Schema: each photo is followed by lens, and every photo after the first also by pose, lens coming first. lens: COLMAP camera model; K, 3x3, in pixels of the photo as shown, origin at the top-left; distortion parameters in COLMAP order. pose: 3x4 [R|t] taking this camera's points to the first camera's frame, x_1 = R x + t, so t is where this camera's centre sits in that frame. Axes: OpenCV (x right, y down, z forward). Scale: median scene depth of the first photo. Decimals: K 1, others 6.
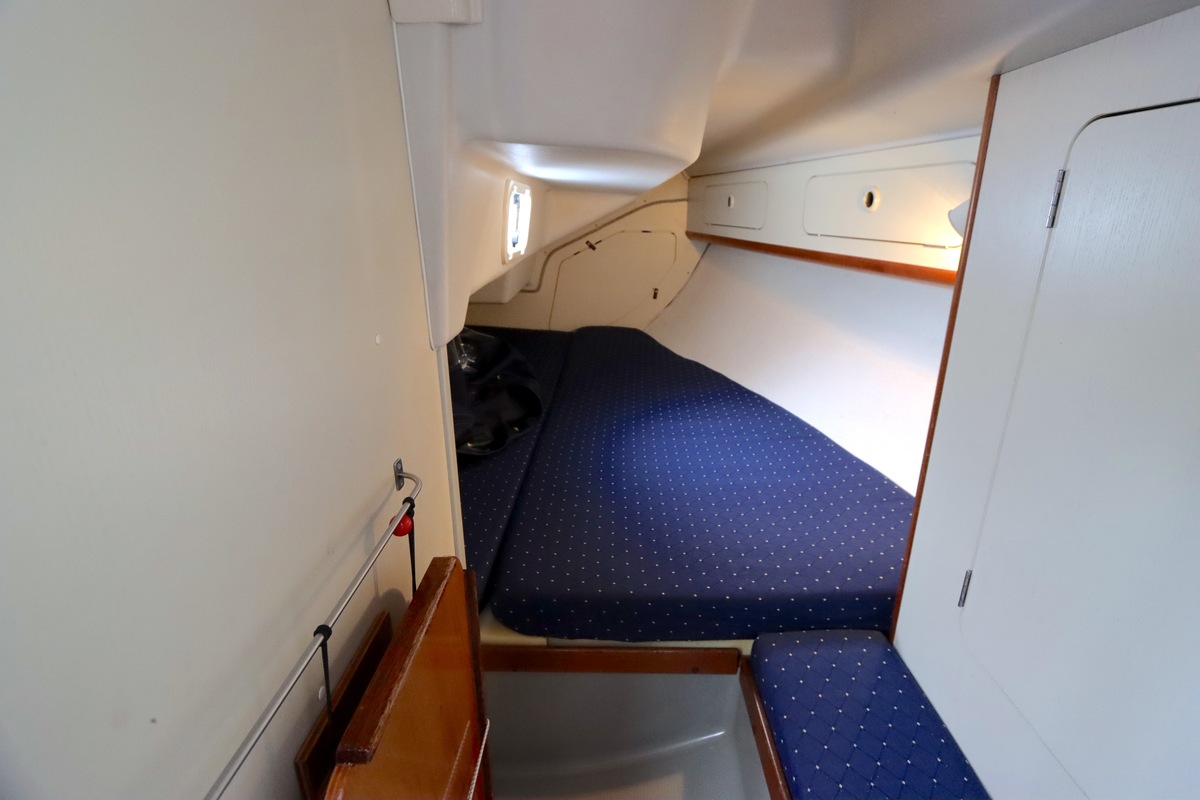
lens RADIAL K [[568.1, 0, 600.5], [0, 568.1, 395.8], [0, 0, 1]] dist [-0.021717, 0.003904]
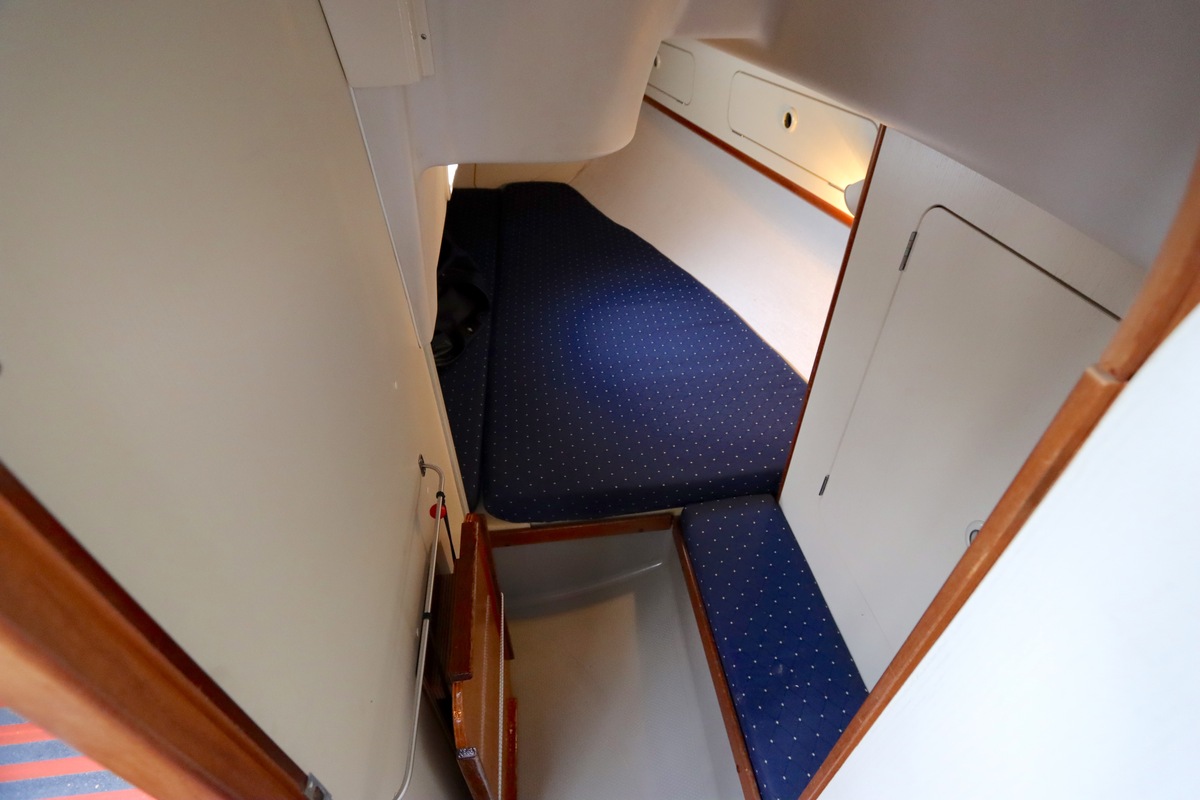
lens RADIAL K [[568.1, 0, 600.5], [0, 568.1, 395.8], [0, 0, 1]] dist [-0.021717, 0.003904]
pose [[0.989149, -0.094757, 0.112275, -0.043886], [0.048788, 0.932698, 0.357343, -0.260605], [-0.138579, -0.347988, 0.927200, -0.124797]]
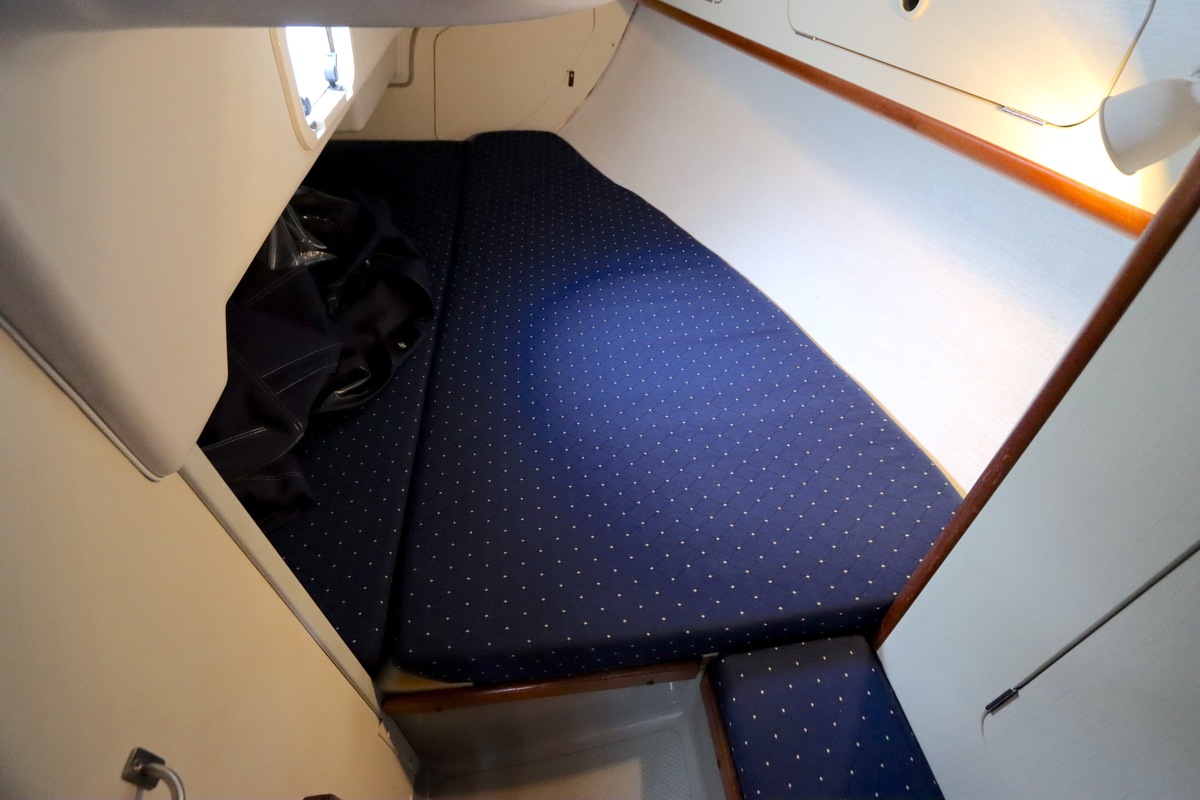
lens RADIAL K [[568.1, 0, 600.5], [0, 568.1, 395.8], [0, 0, 1]] dist [-0.021717, 0.003904]
pose [[0.990192, -0.108021, 0.088606, 0.051611], [0.061804, 0.907446, 0.415598, -0.230171], [-0.125299, -0.406046, 0.905222, 0.330186]]
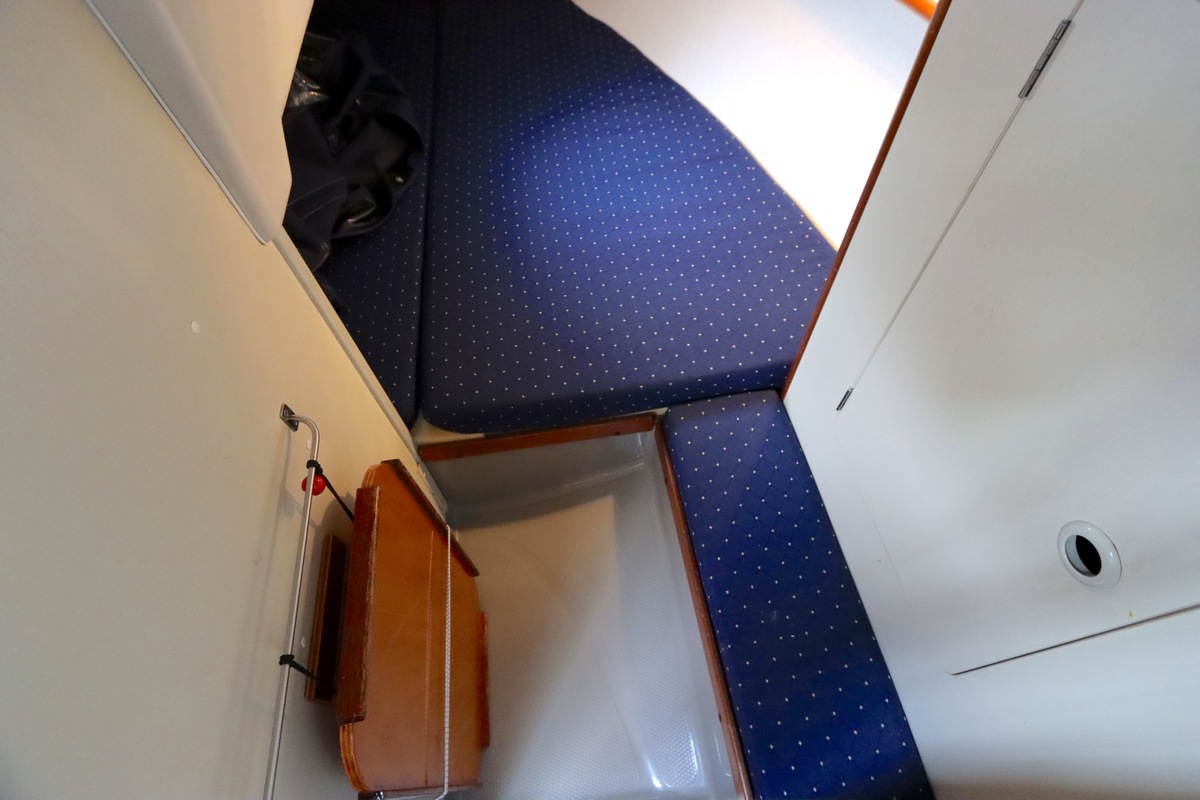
lens RADIAL K [[568.1, 0, 600.5], [0, 568.1, 395.8], [0, 0, 1]] dist [-0.021717, 0.003904]
pose [[0.985420, -0.156175, 0.067502, 0.055626], [0.081824, 0.782869, 0.616782, -0.241994], [-0.149171, -0.602267, 0.784234, 0.114736]]
